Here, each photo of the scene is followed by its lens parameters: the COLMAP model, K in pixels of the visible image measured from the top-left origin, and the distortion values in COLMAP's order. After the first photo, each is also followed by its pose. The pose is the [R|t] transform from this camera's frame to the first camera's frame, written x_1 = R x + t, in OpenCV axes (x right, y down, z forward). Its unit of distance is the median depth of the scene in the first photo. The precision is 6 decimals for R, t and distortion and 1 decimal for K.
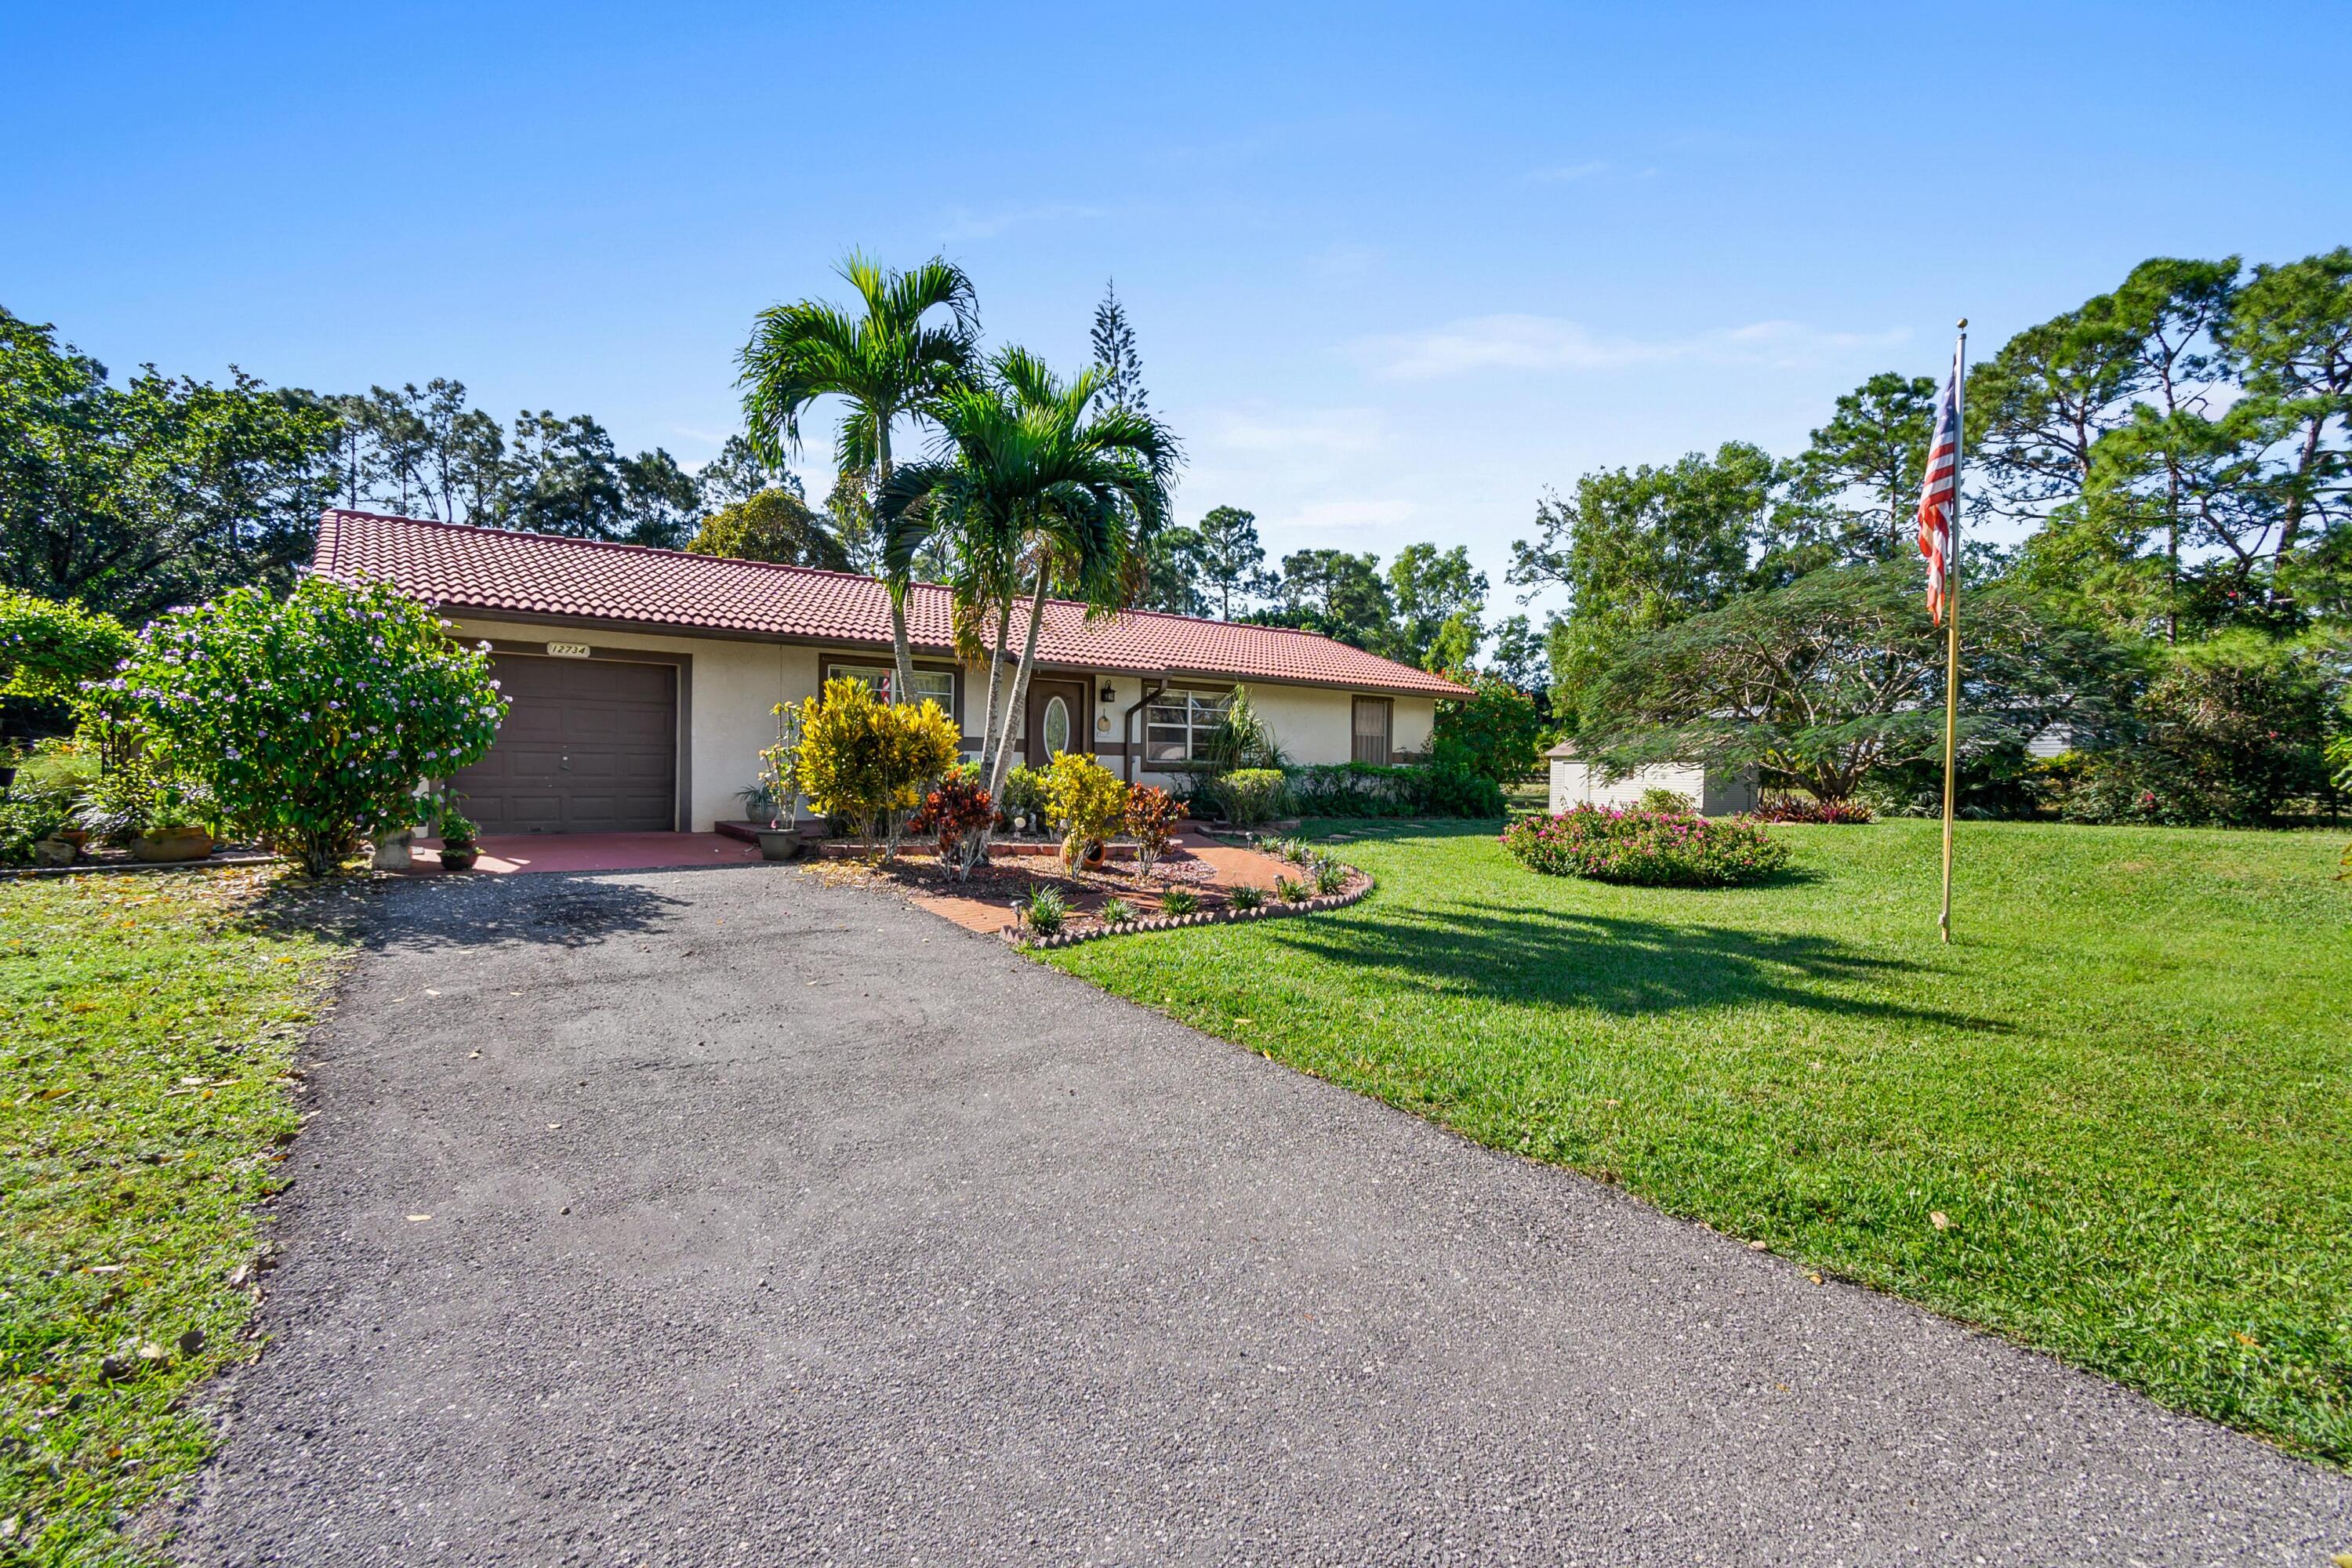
lens RADIAL K [[1060.8, 0, 1176.0], [0, 1060.8, 784.0], [0, 0, 1]] dist [0.008335, 0.000131]
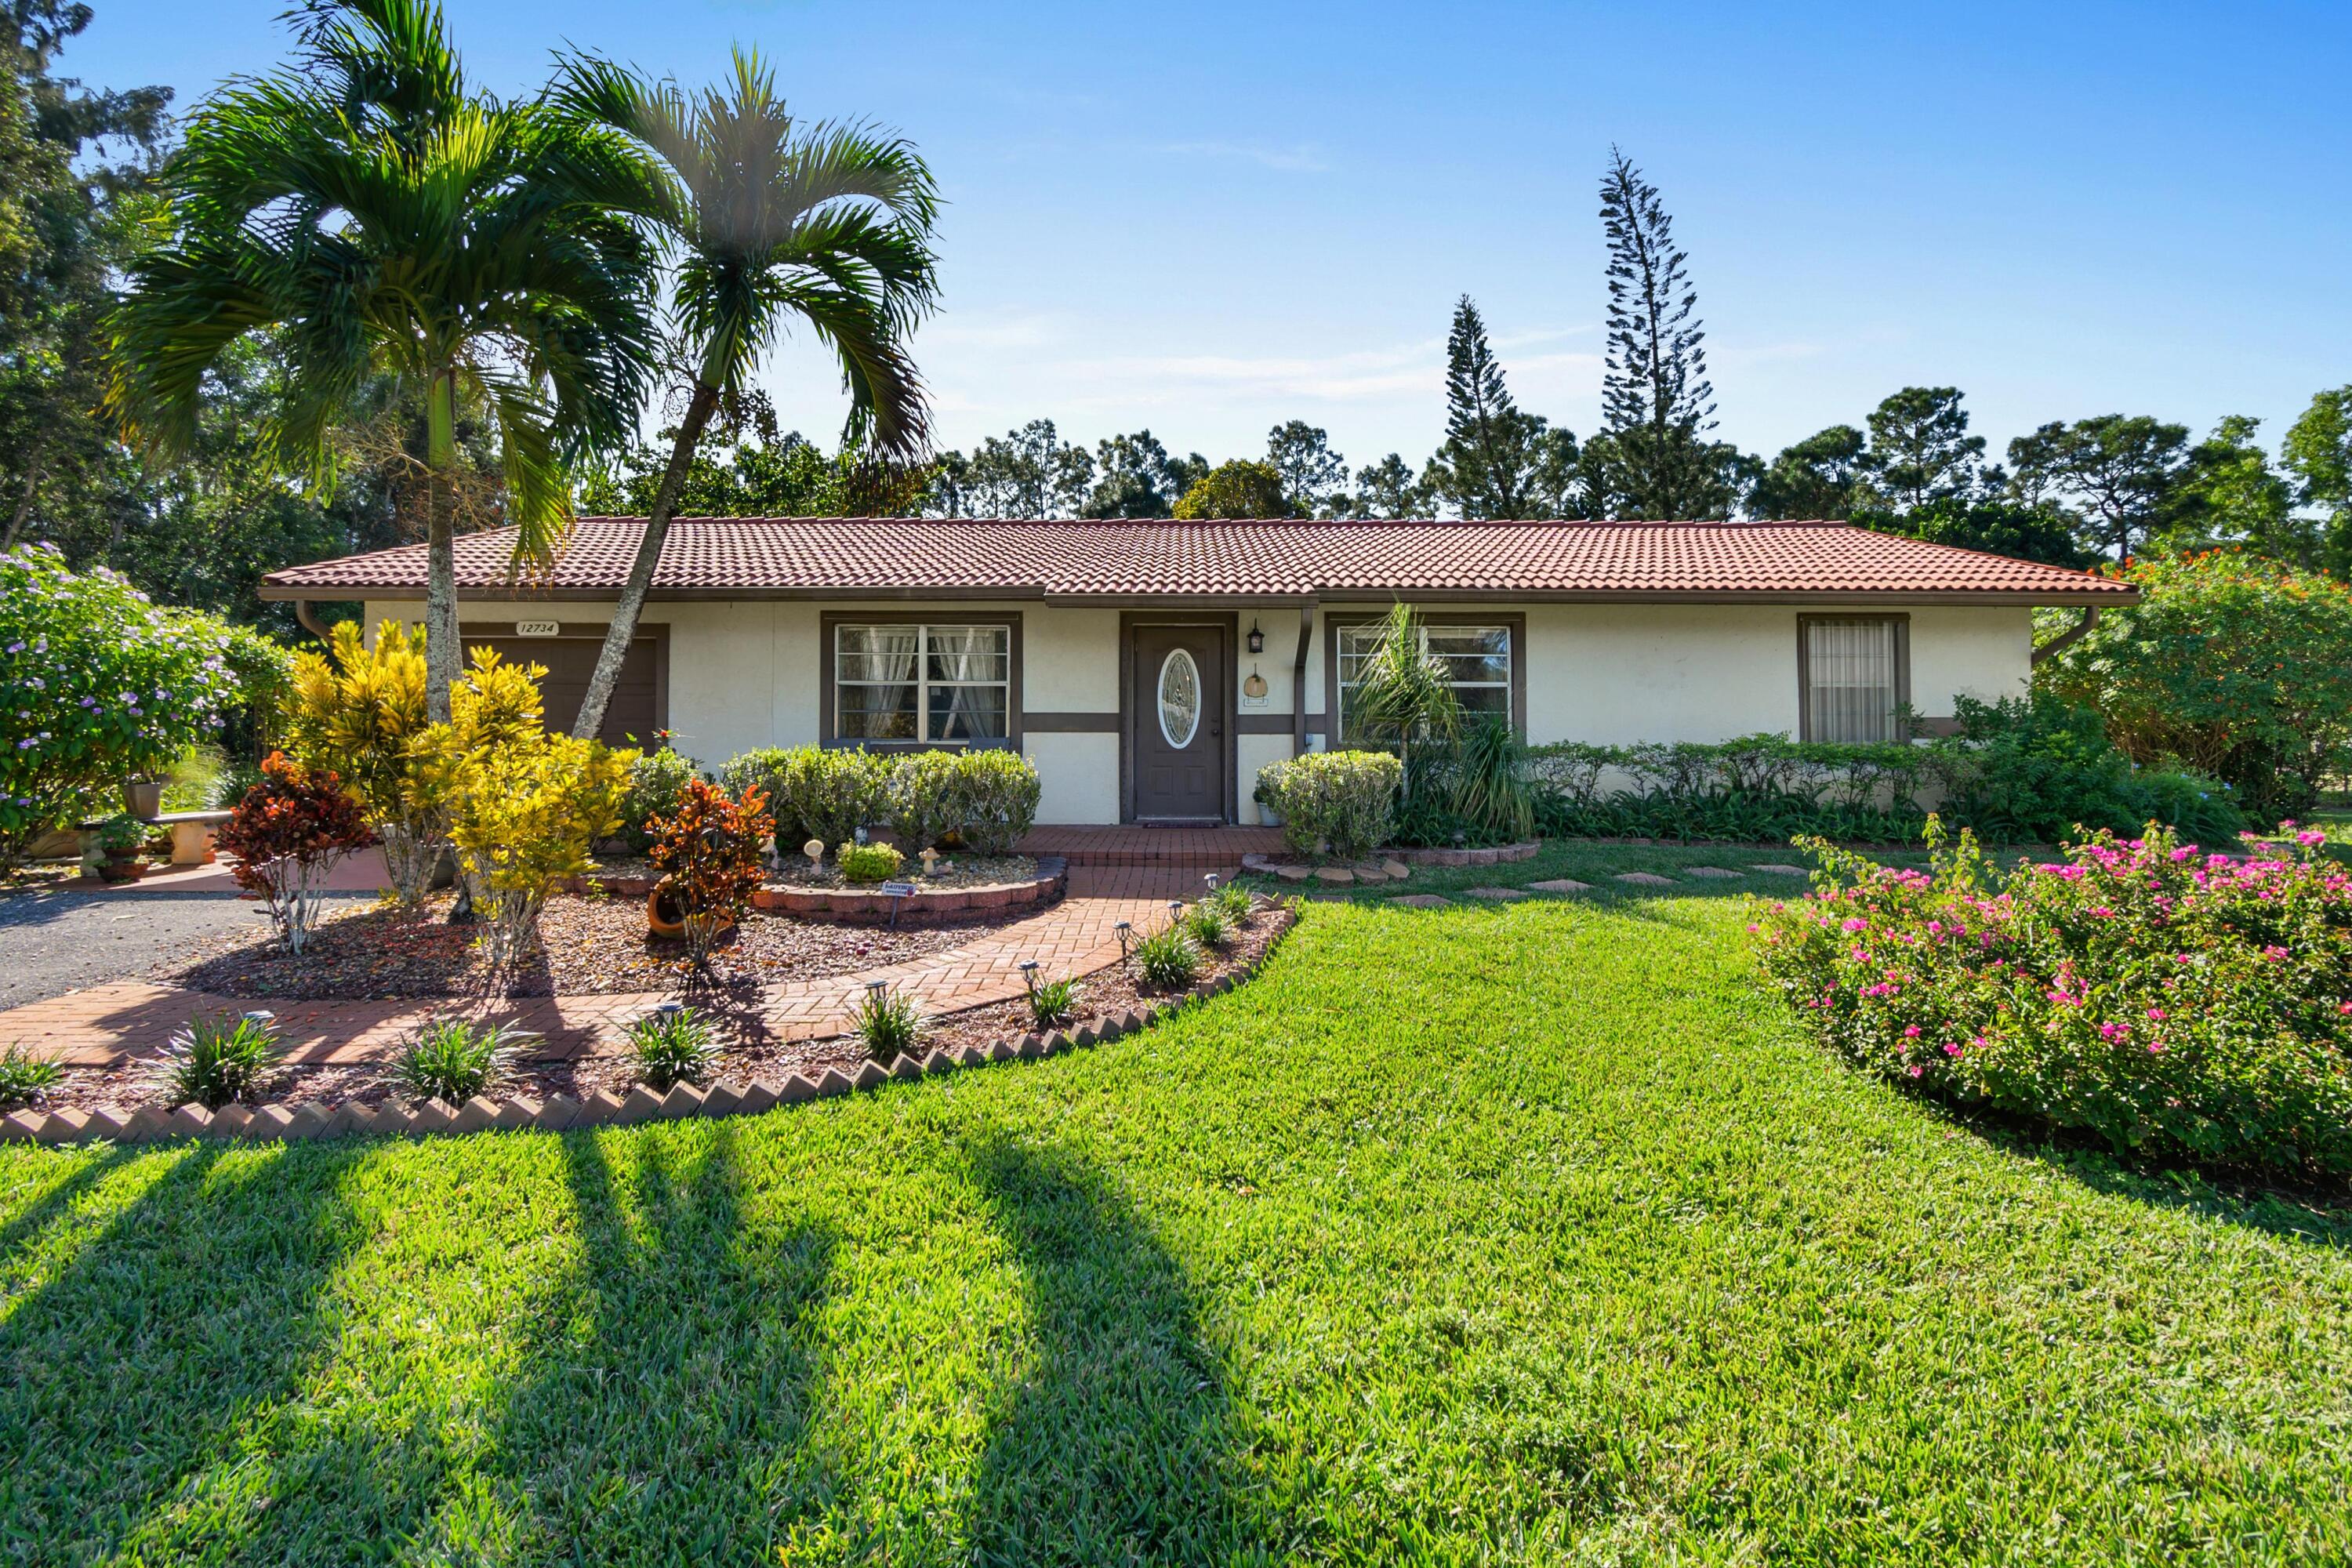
lens RADIAL K [[1060.8, 0, 1176.0], [0, 1060.8, 784.0], [0, 0, 1]] dist [0.008335, 0.000131]
pose [[0.802709, 0.003067, -0.596363, 0.235039], [0.002508, 0.999961, 0.008517, -0.001533], [0.596366, -0.008332, 0.802670, 0.365329]]
